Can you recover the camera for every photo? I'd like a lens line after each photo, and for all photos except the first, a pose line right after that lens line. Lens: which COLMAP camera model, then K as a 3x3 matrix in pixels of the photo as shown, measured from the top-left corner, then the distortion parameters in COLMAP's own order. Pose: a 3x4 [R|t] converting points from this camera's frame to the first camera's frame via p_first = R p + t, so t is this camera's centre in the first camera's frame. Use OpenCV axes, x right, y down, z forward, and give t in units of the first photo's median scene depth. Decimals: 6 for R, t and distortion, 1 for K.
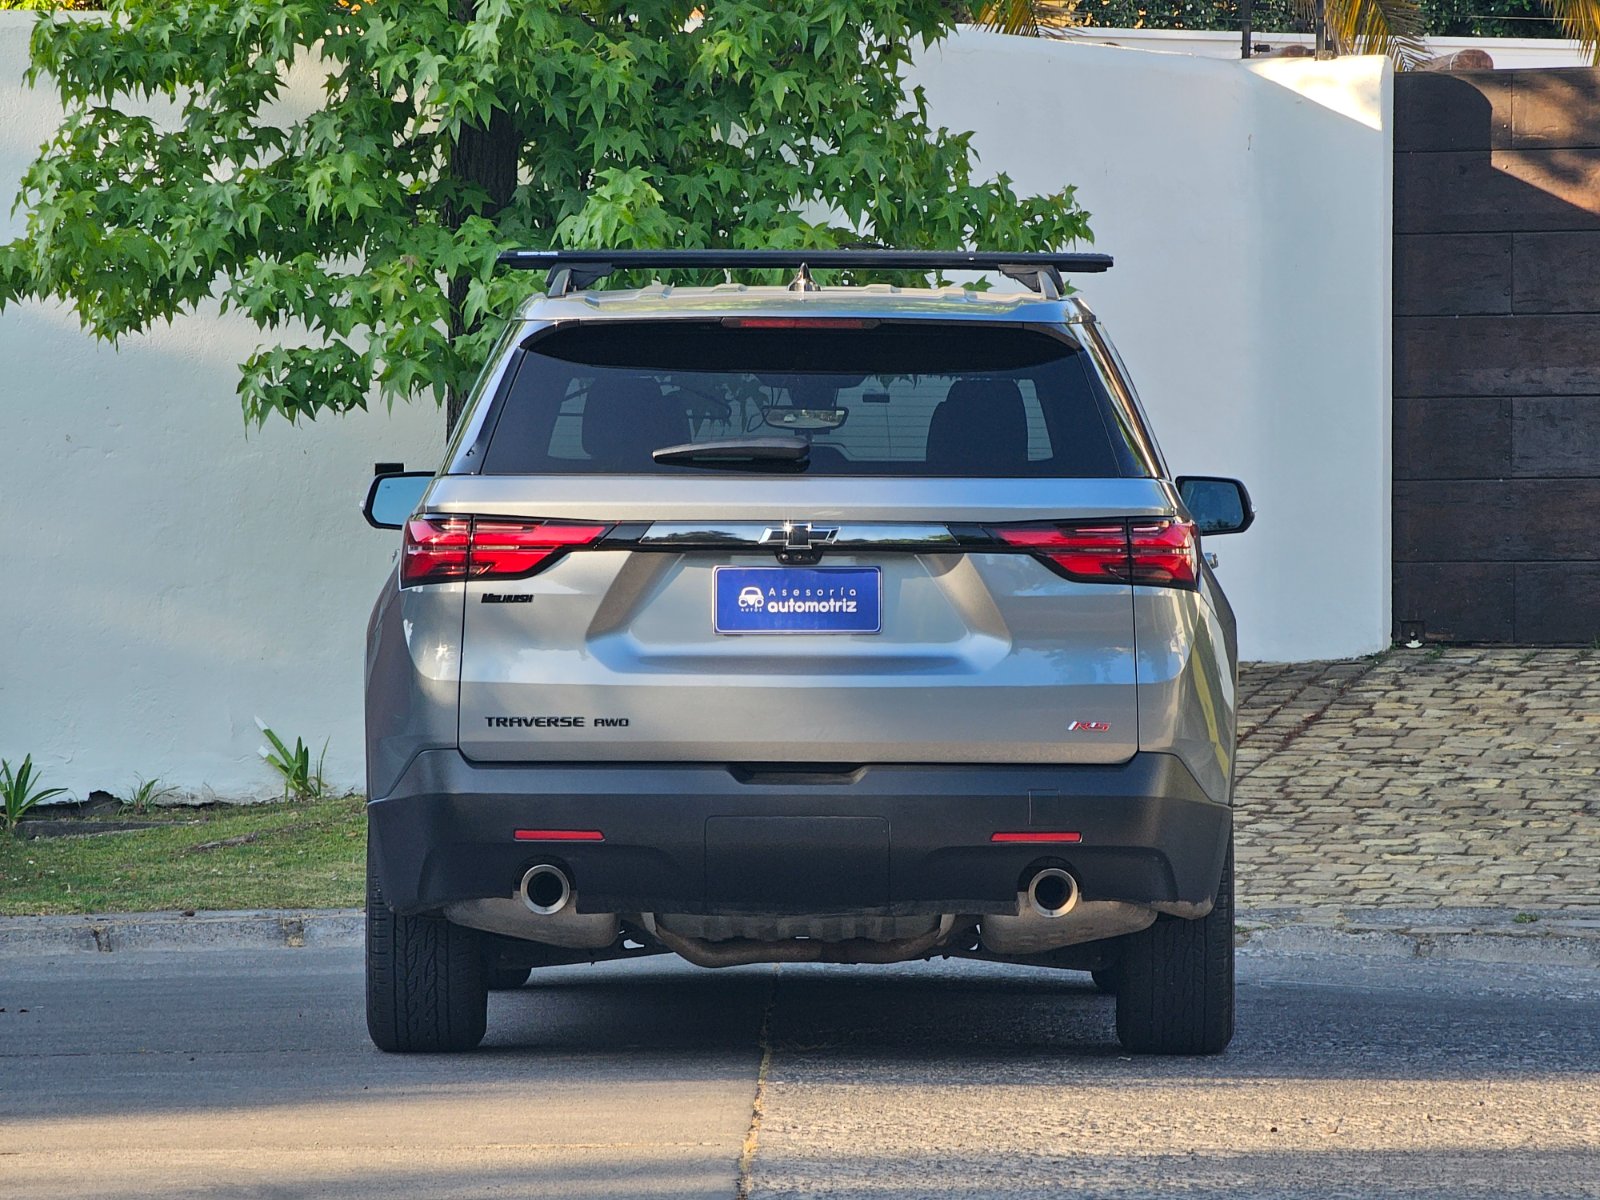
lens RADIAL K [[7529.7, 0, 800.0], [0, 7529.7, 600.0], [0, 0, 1]] dist [0.156317, 3.880413]
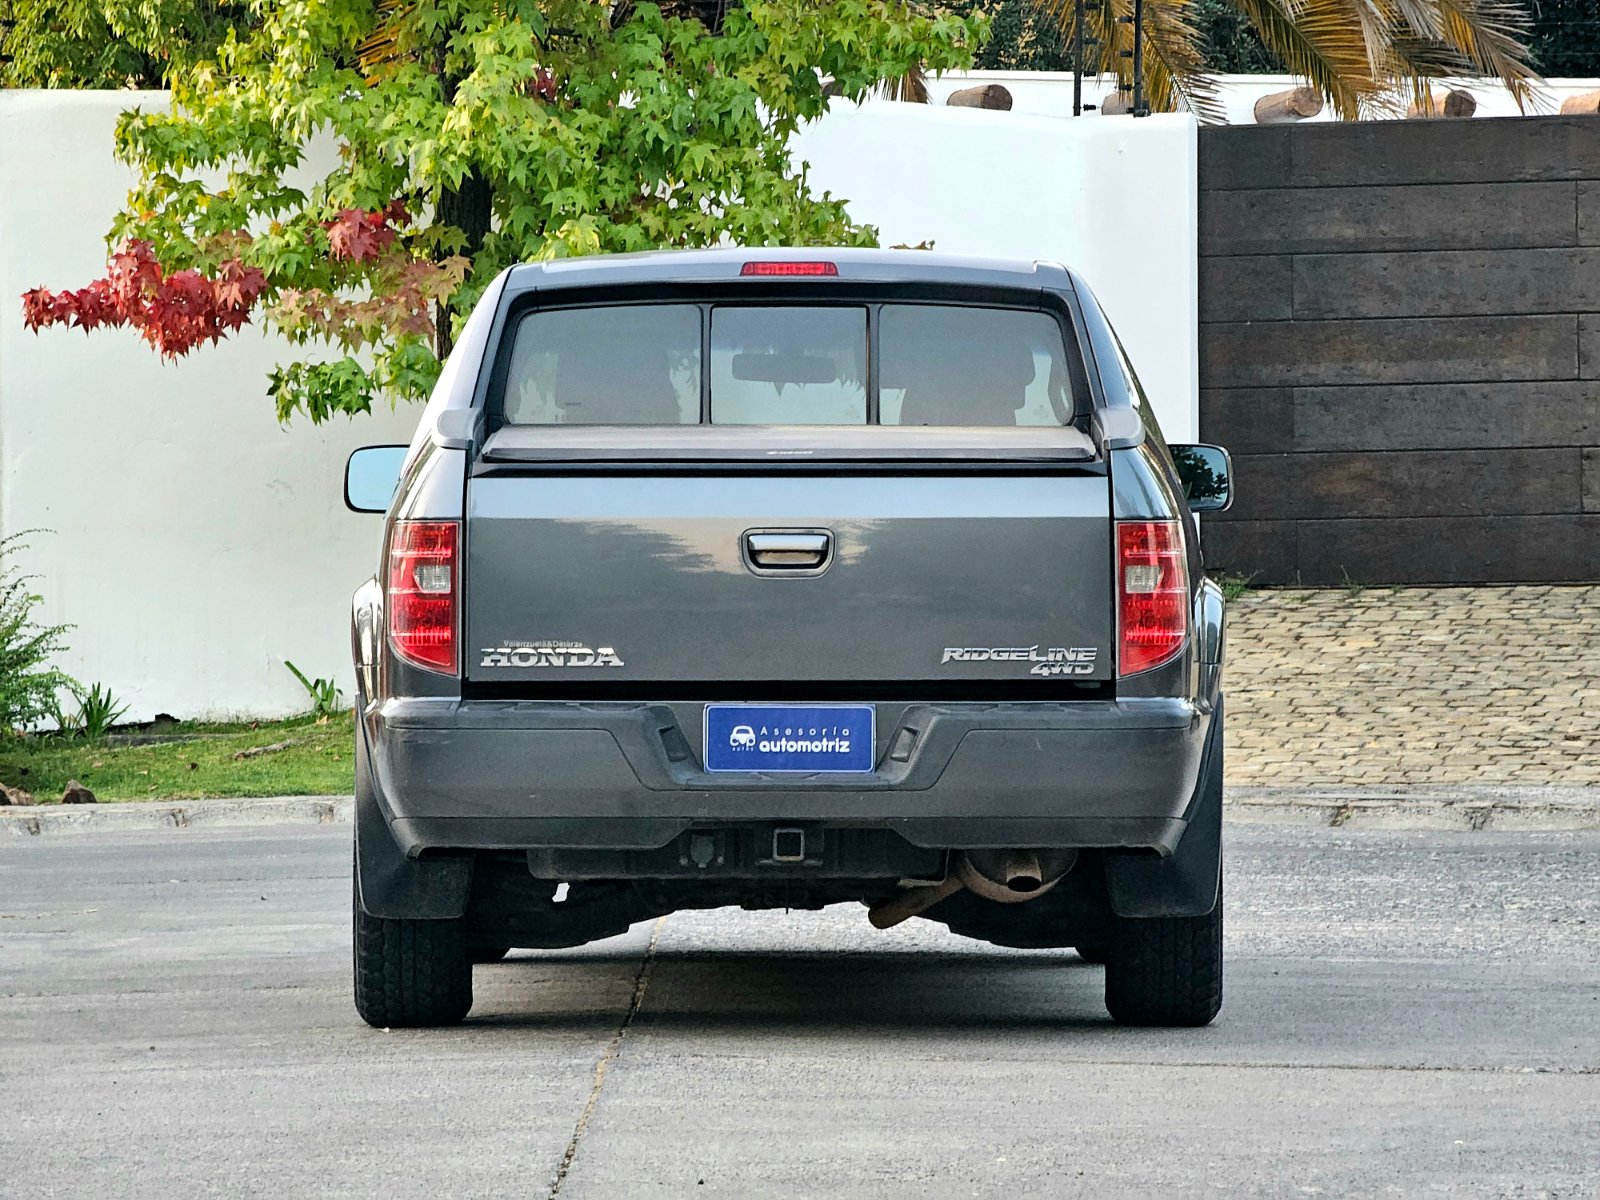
lens RADIAL K [[7529.7, 0, 800.0], [0, 7529.7, 600.0], [0, 0, 1]] dist [0.156317, 3.880413]
pose [[0.999942, -0.010543, 0.002131, 0.010793], [0.010536, 0.999939, 0.003298, 0.003435], [-0.002166, -0.003275, 0.999992, -0.259823]]
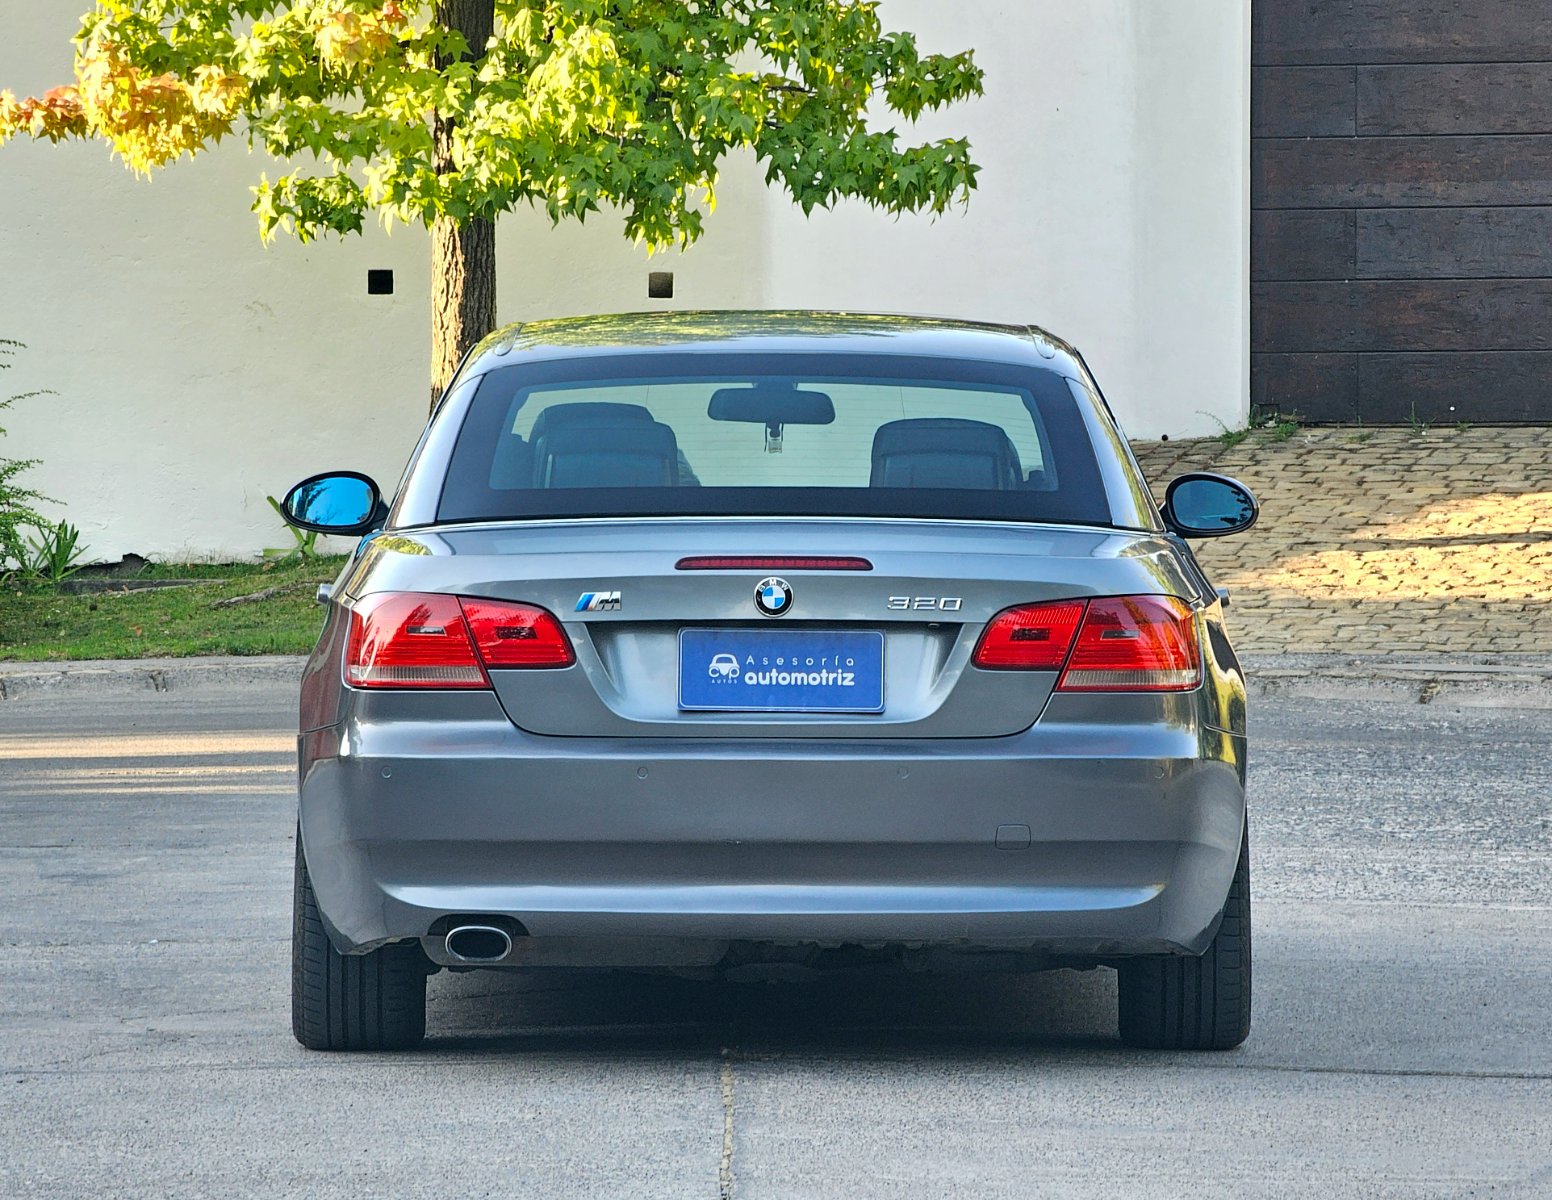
lens RADIAL K [[7651.0, 0, 691.0], [0, 7651.0, 599.5], [0, 0, 1]] dist [0.397783, -6.959124]
pose [[0.999998, -0.001308, -0.001453, -0.005399], [0.001356, 0.999443, 0.033357, -0.007127], [0.001409, -0.033359, 0.999442, -0.181538]]
